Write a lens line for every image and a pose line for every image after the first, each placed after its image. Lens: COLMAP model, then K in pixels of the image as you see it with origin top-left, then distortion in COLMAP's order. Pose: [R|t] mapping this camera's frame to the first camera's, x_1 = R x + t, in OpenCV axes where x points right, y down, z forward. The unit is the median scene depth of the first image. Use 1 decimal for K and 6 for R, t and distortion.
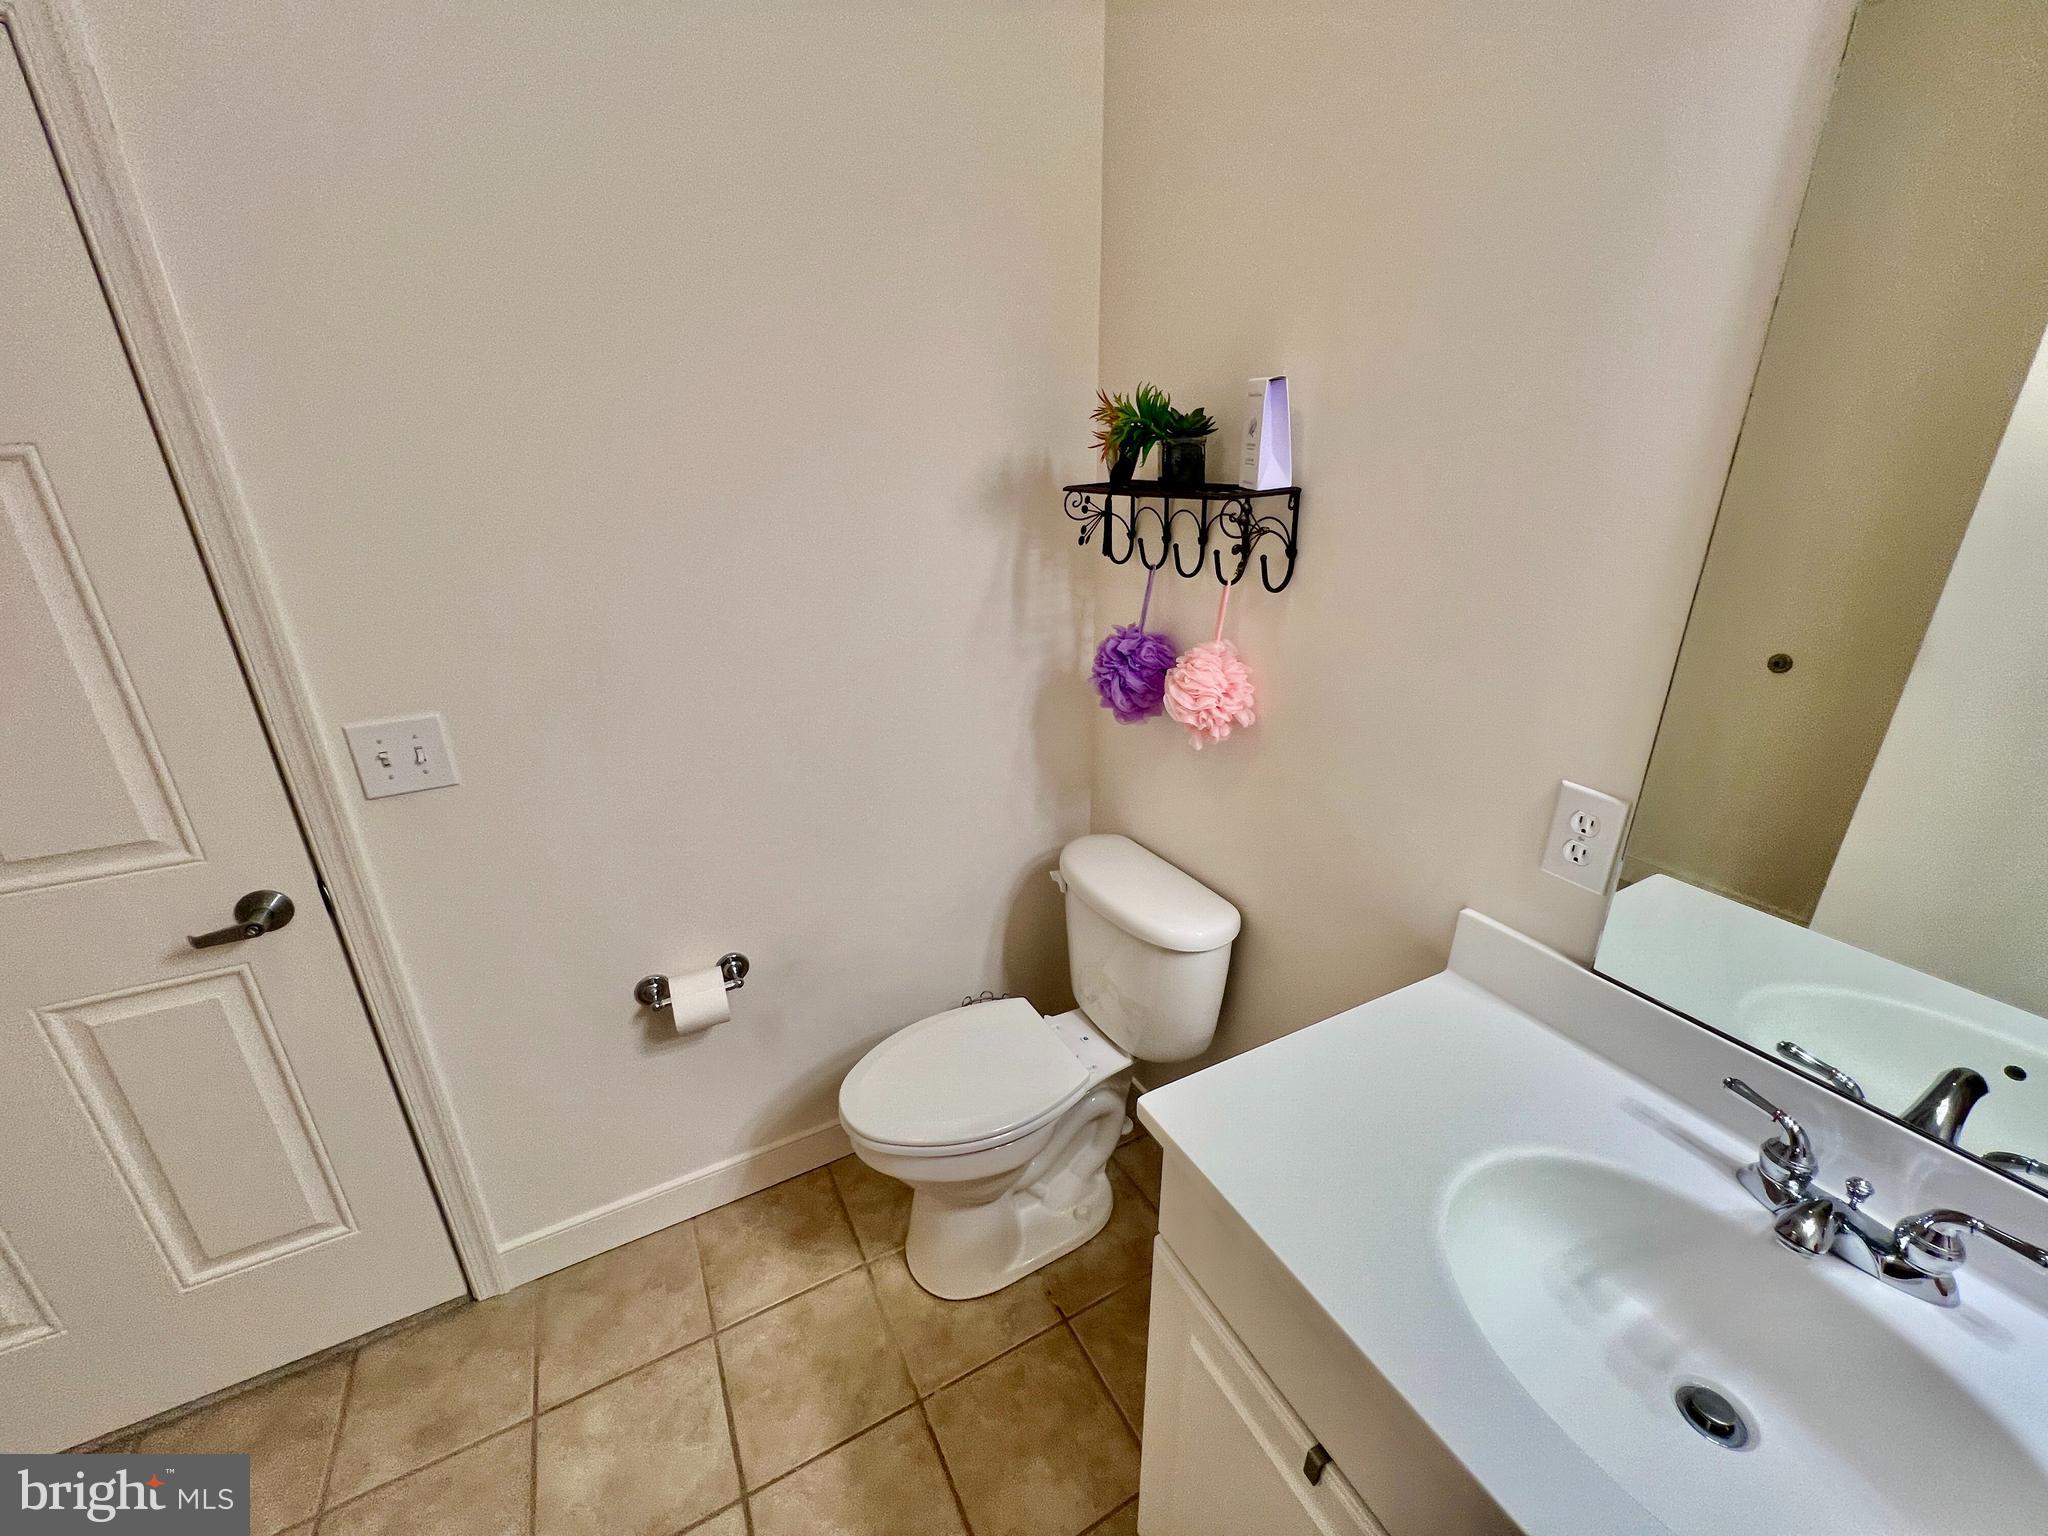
lens RADIAL K [[817.4, 0, 1032.5], [0, 817.4, 770.1], [0, 0, 1]] dist [0.000781, 0.000185]
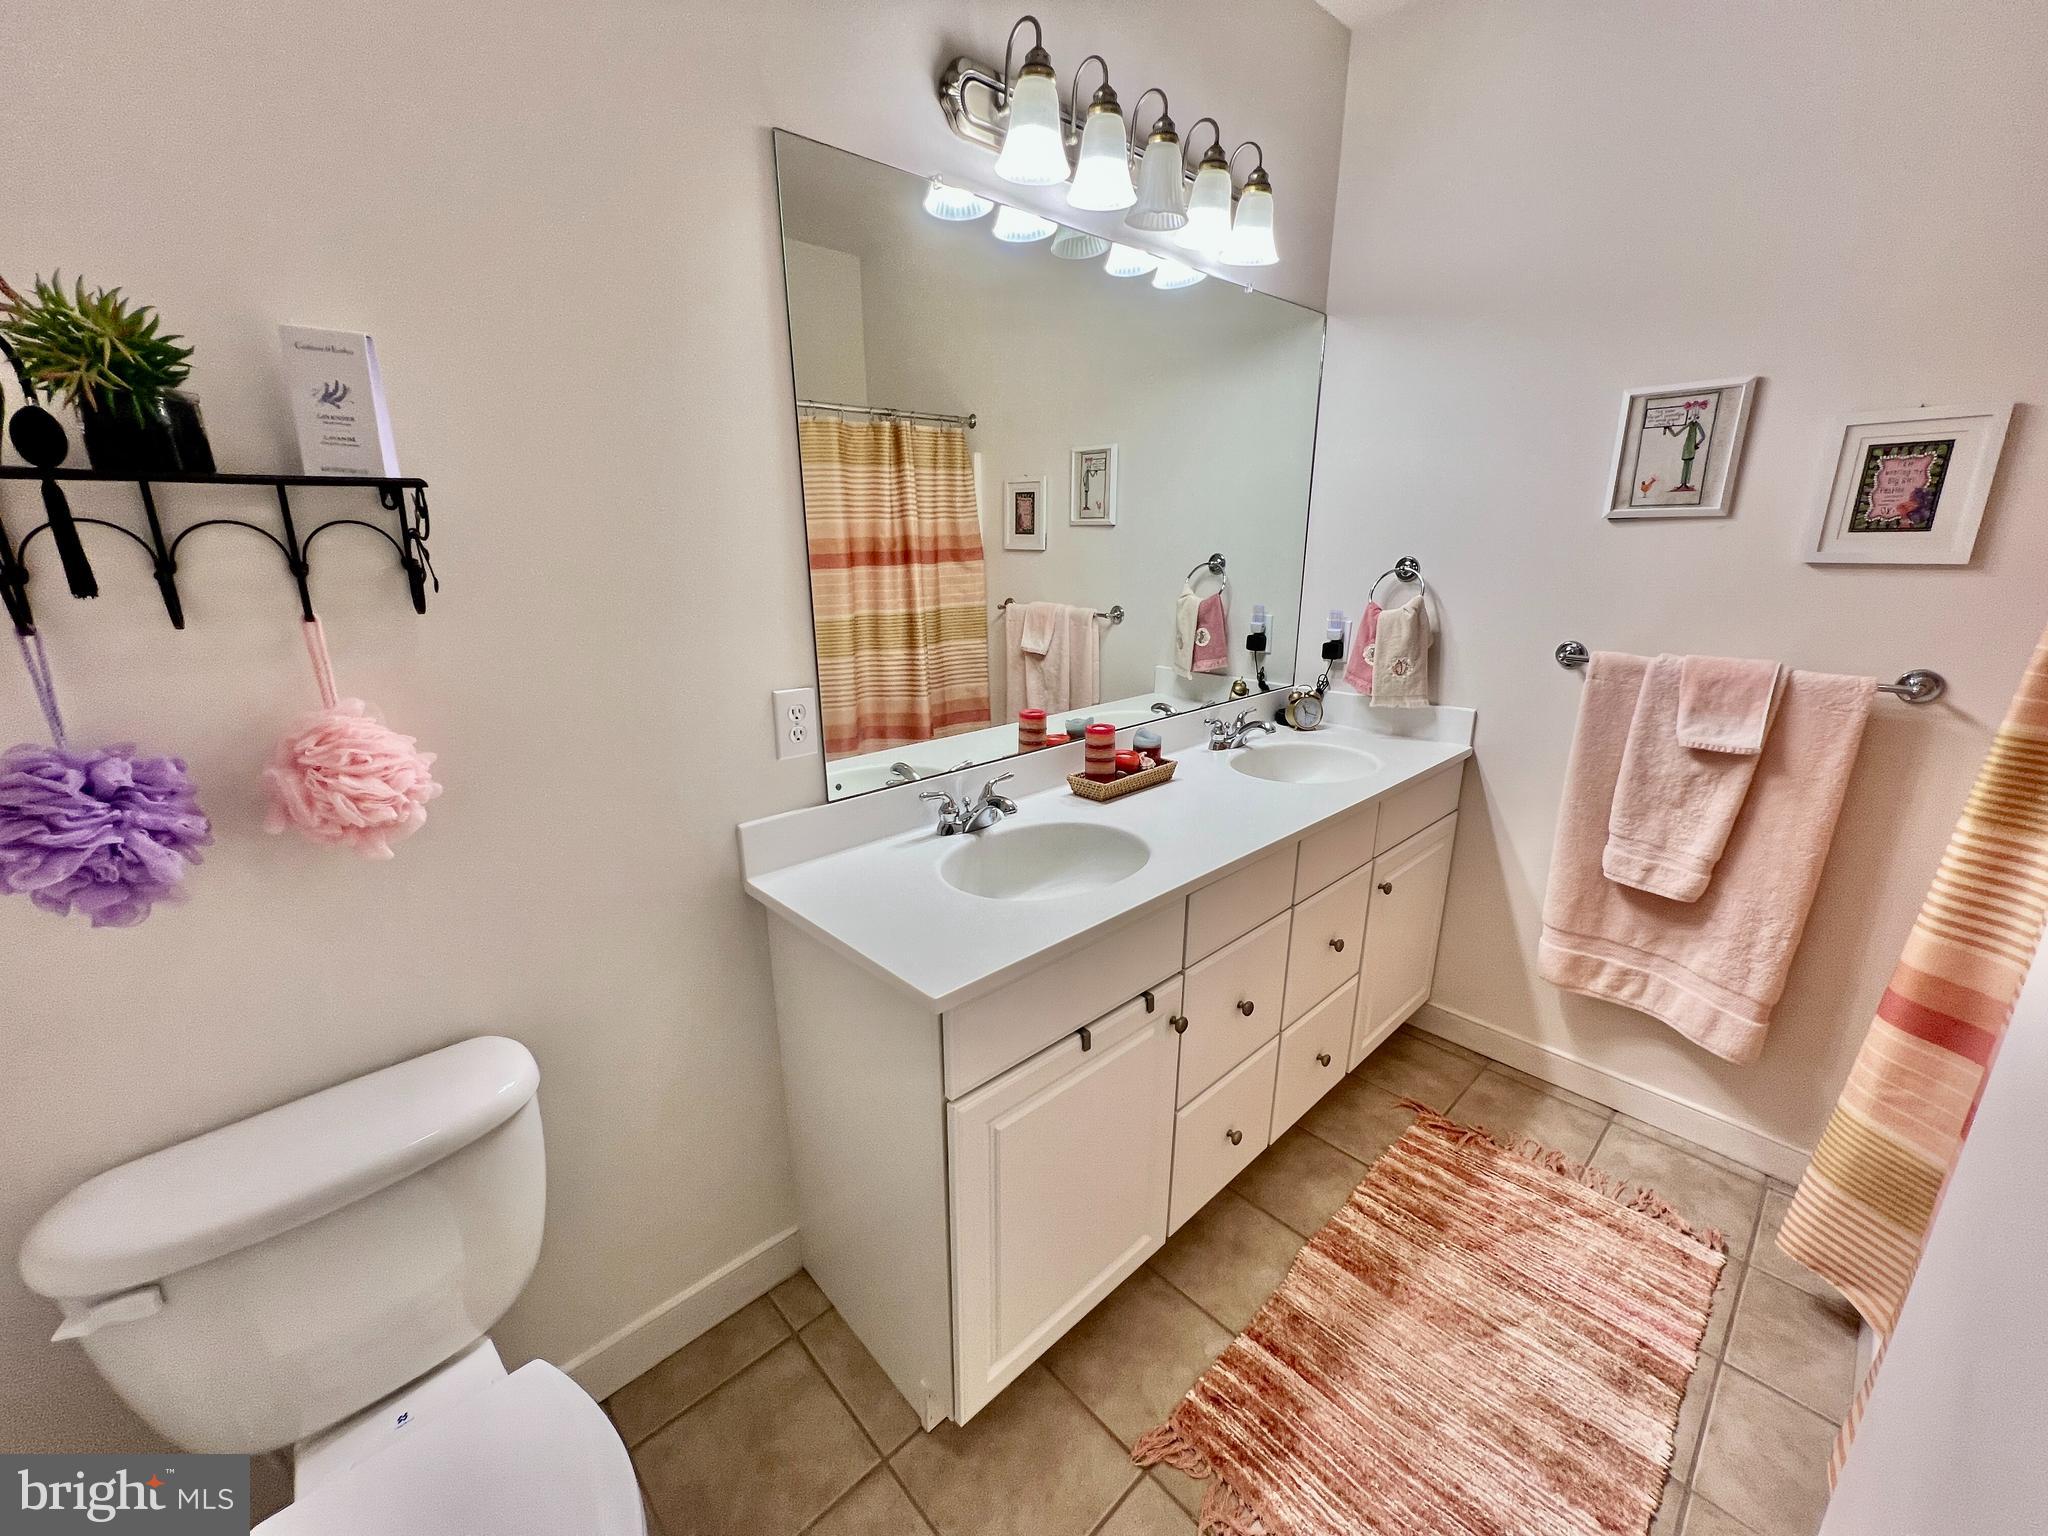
lens RADIAL K [[818.2, 0, 1023.6], [0, 818.2, 769.7], [0, 0, 1]] dist [-0.000754, 0.000659]
pose [[-0.251904, -0.269176, 0.929563, -0.602908], [0.348893, 0.870684, 0.346674, -0.156108], [-0.902673, 0.411646, -0.125415, 0.630732]]
